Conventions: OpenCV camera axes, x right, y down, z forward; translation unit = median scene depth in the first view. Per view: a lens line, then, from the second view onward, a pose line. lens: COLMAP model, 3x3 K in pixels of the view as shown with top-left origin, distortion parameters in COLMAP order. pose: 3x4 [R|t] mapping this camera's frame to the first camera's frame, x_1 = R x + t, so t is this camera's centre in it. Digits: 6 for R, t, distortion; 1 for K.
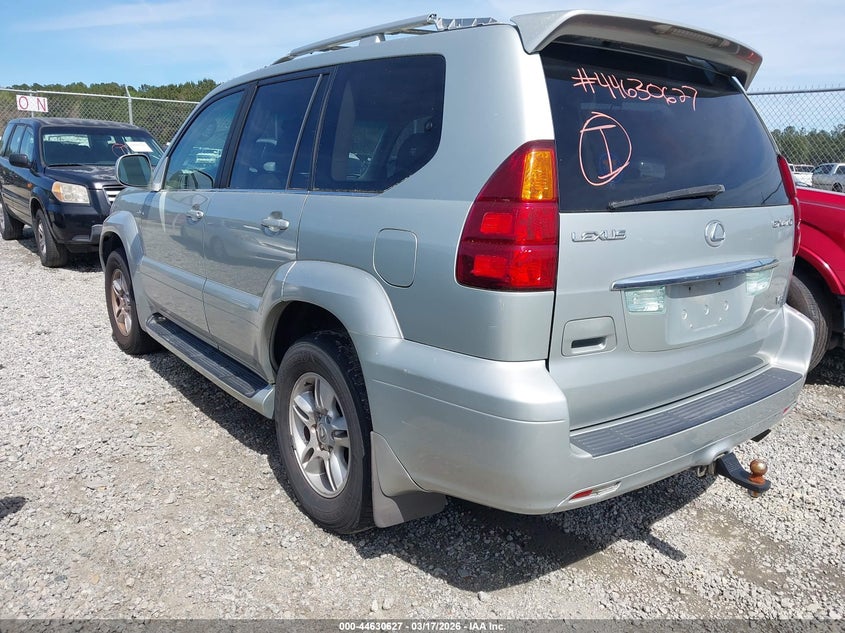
lens RADIAL K [[701.9, 0, 422.5], [0, 701.9, 316.5], [0, 0, 1]] dist [-0.001303, 0.002842]
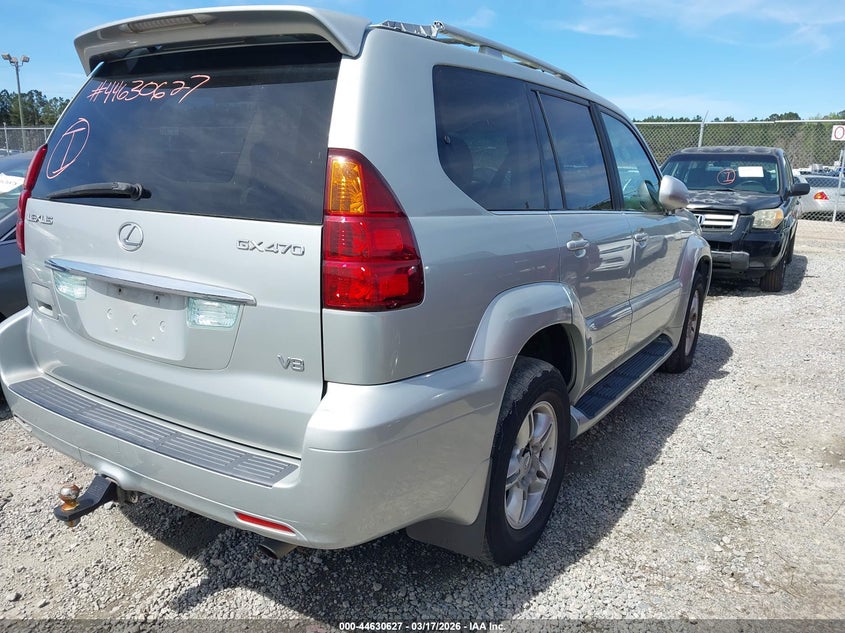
lens RADIAL K [[701.9, 0, 422.5], [0, 701.9, 316.5], [0, 0, 1]] dist [-0.001303, 0.002842]
pose [[0.289232, 0.182596, -0.939683, 1.264819], [-0.228985, 0.966337, 0.117295, -0.190922], [0.929468, 0.181248, 0.321307, 0.971373]]
